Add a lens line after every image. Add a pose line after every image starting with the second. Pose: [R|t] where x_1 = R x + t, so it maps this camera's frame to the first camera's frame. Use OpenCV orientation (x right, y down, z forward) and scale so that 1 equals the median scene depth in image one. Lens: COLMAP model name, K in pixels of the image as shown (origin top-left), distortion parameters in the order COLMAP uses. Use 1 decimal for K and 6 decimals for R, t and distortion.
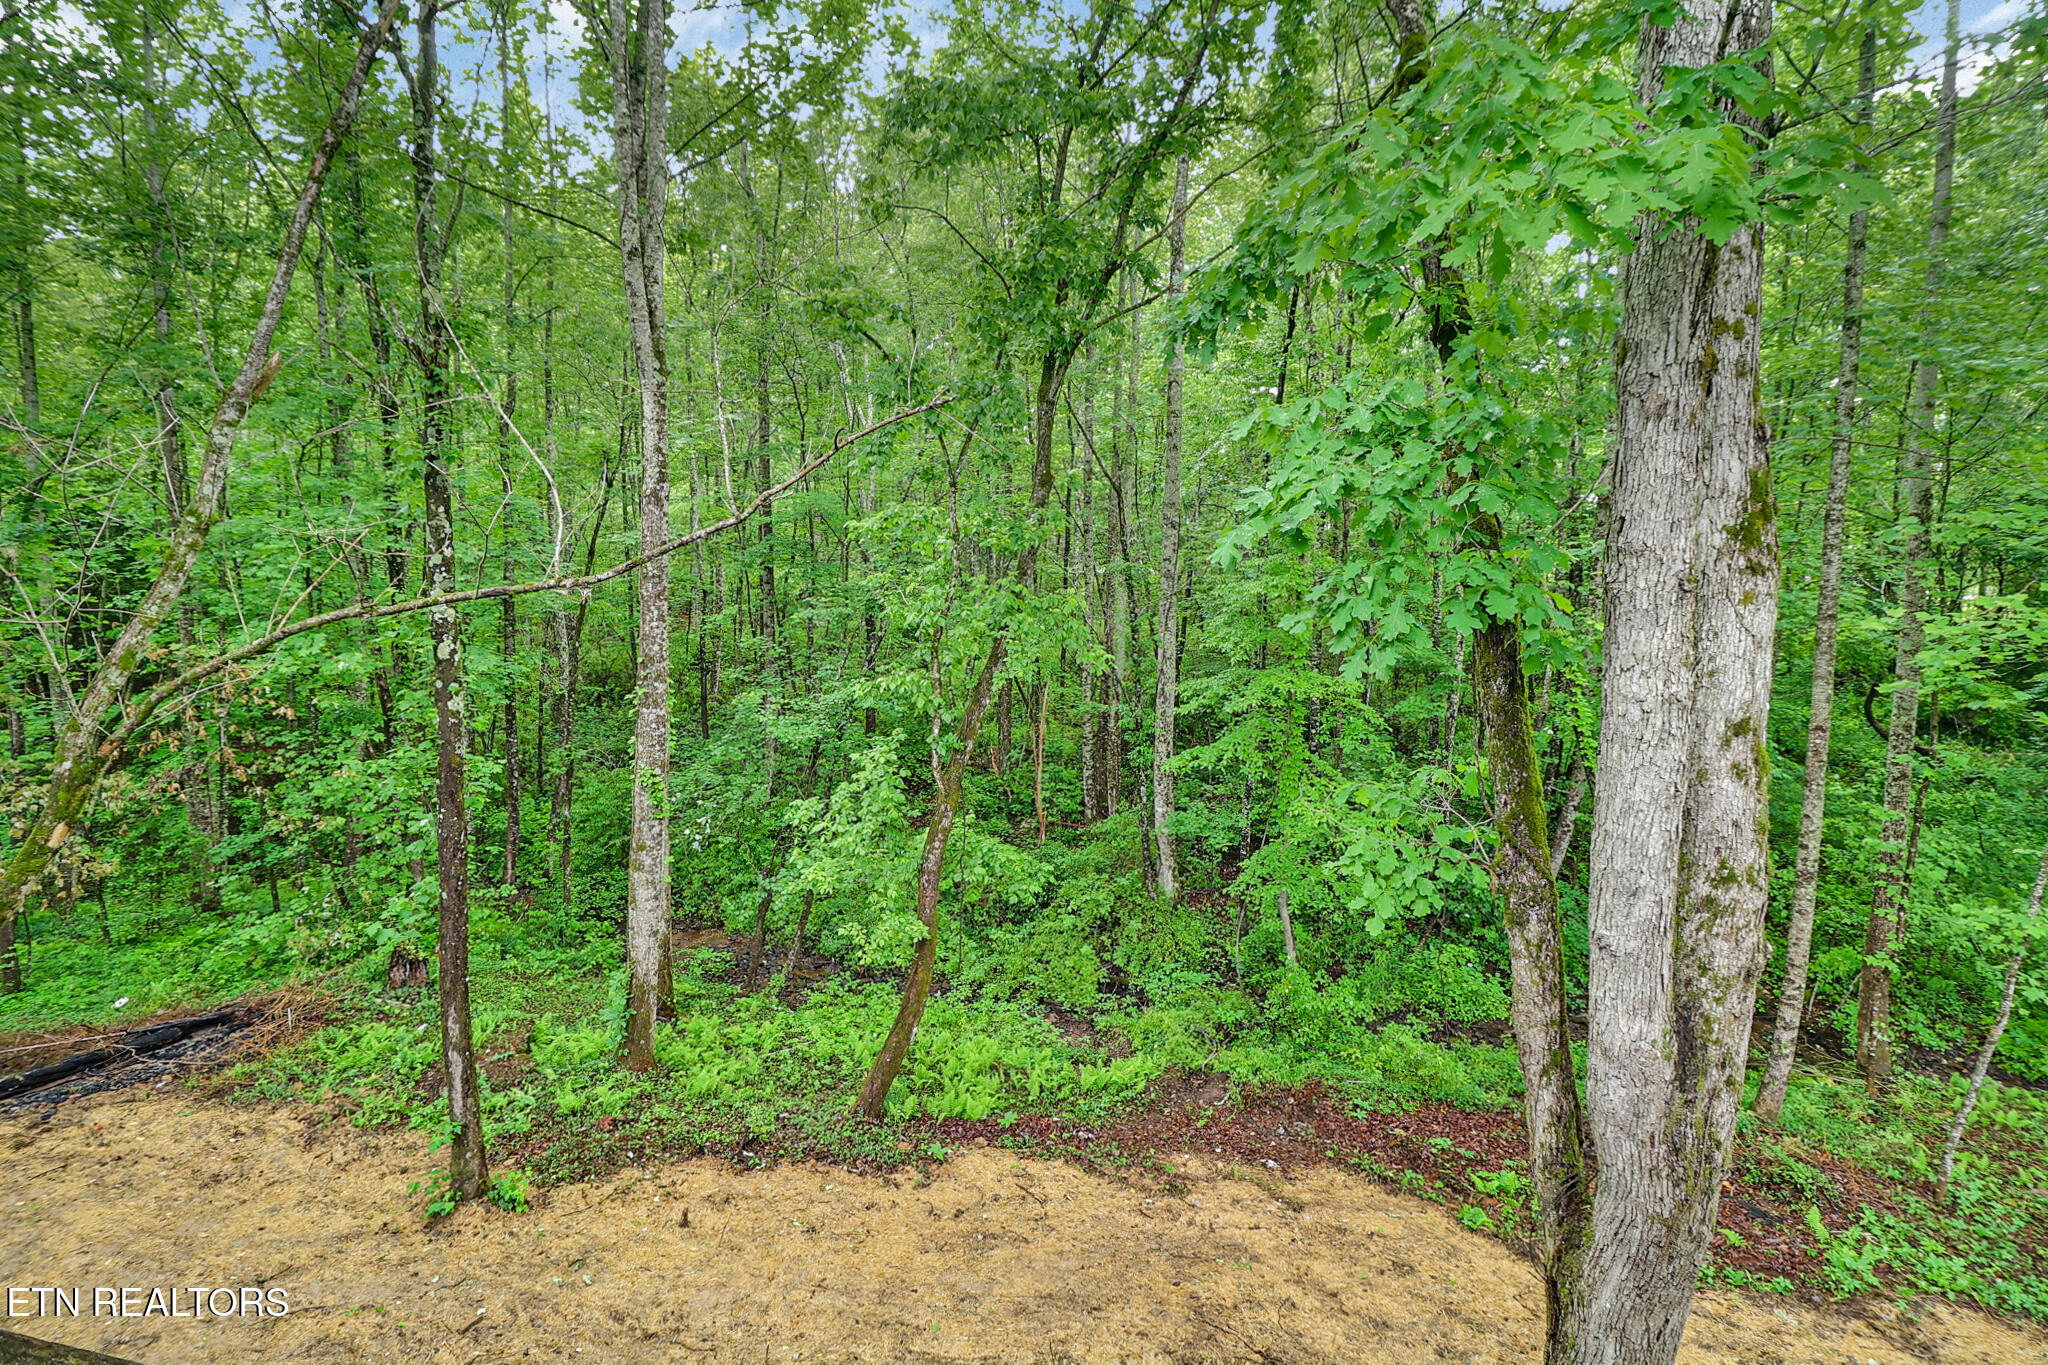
lens RADIAL K [[941.1, 0, 1024.1], [0, 941.1, 660.9], [0, 0, 1]] dist [-0.003669, -0.000713]
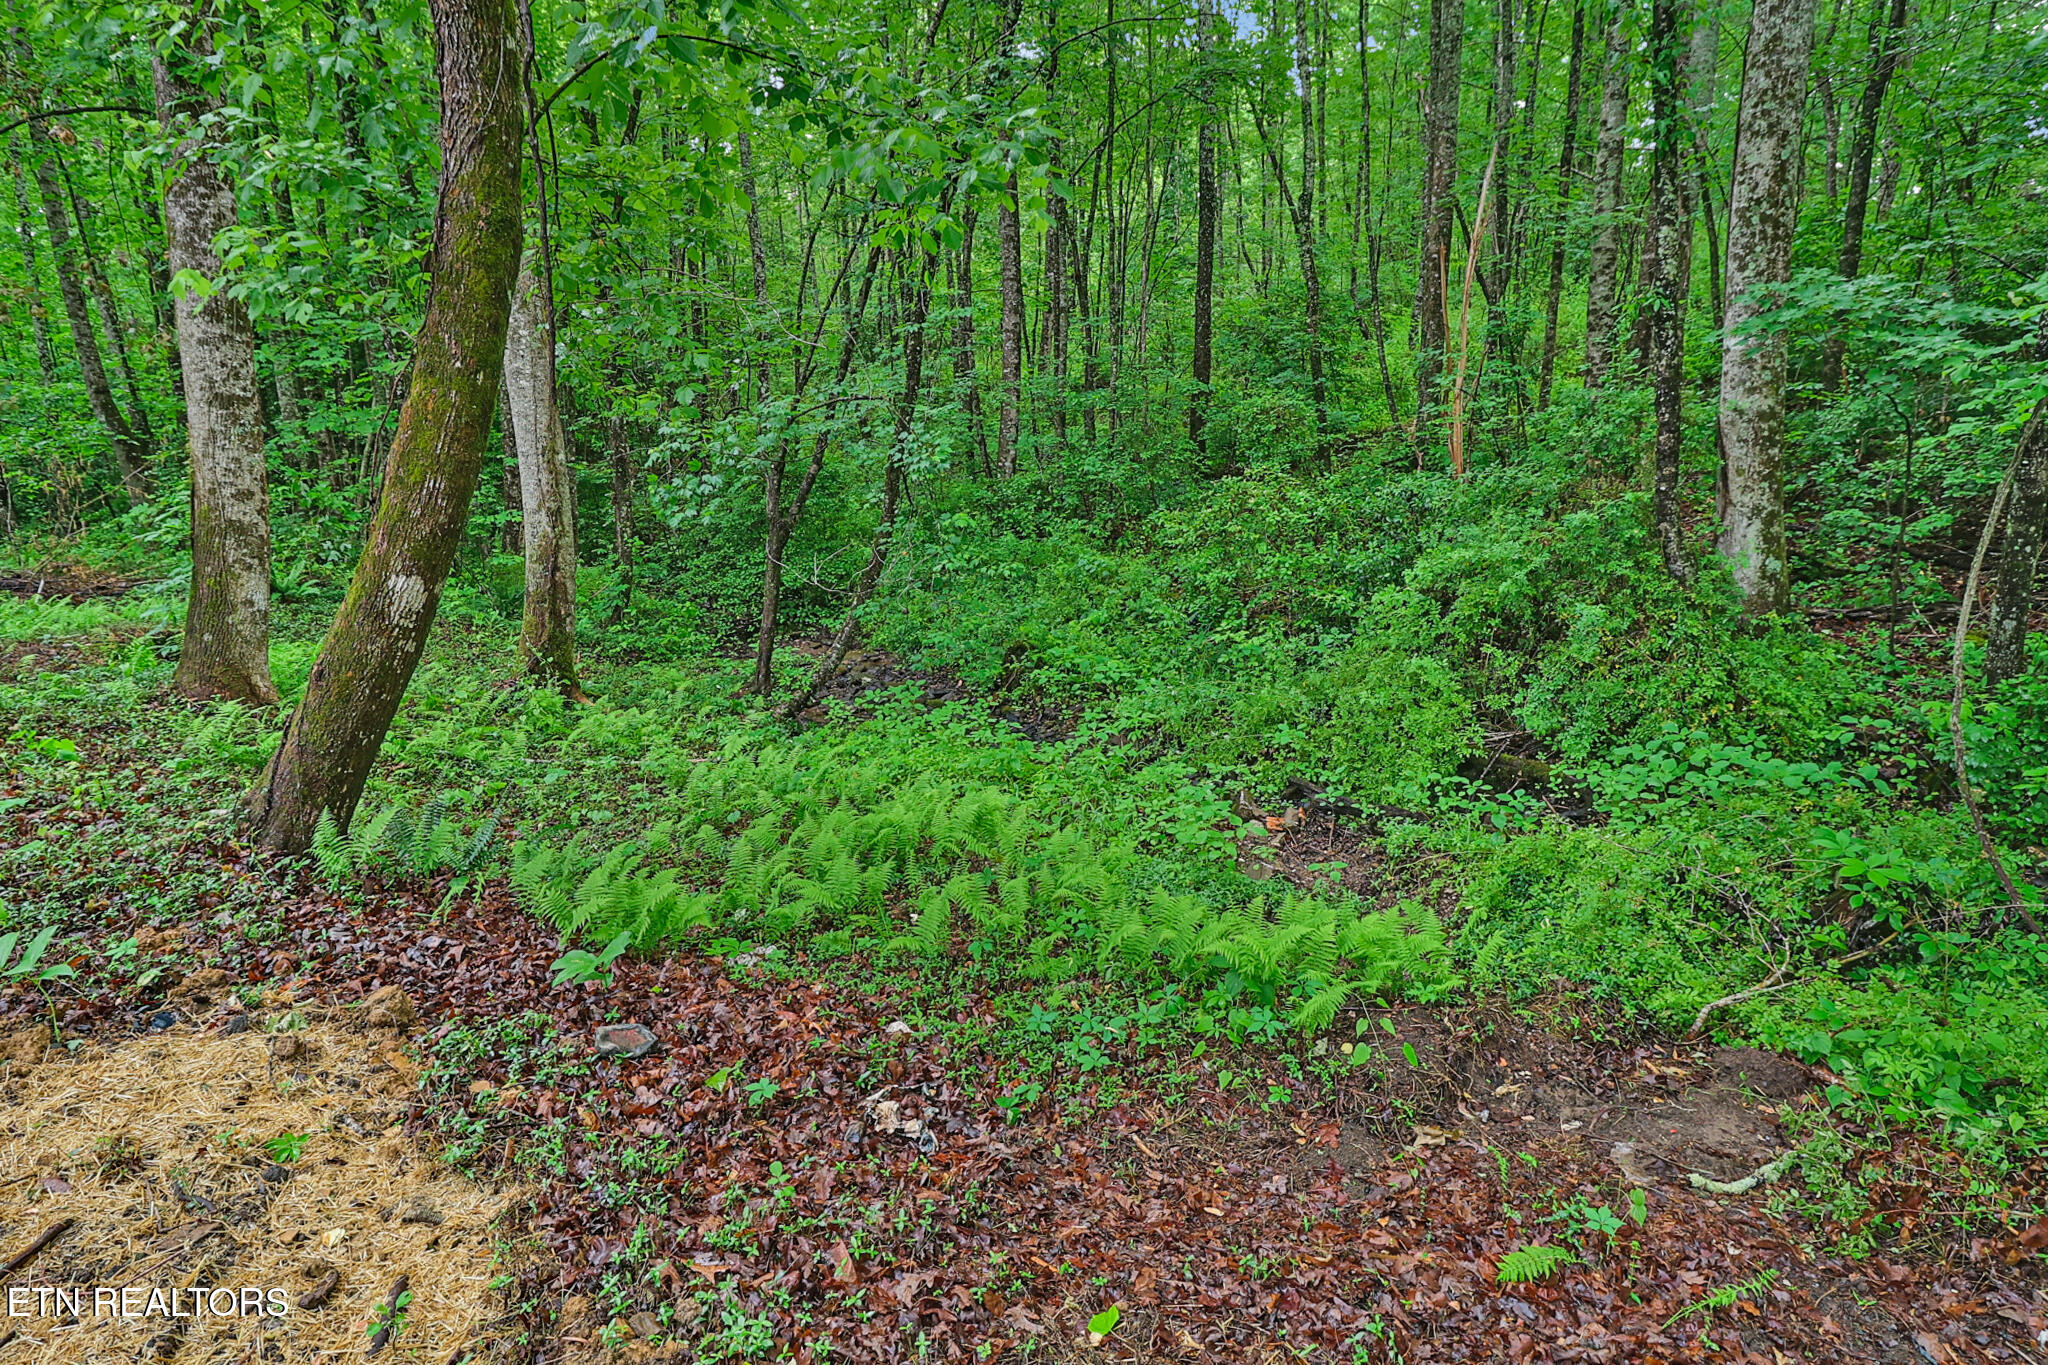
lens RADIAL K [[1038.6, 0, 999.3], [0, 1038.6, 660.3], [0, 0, 1]] dist [0.000148, -0.011779]
pose [[0.839380, 0.085560, -0.536770, 0.140968], [-0.023190, 0.992271, 0.121902, 0.255082], [0.543051, -0.089874, 0.834876, 0.561985]]
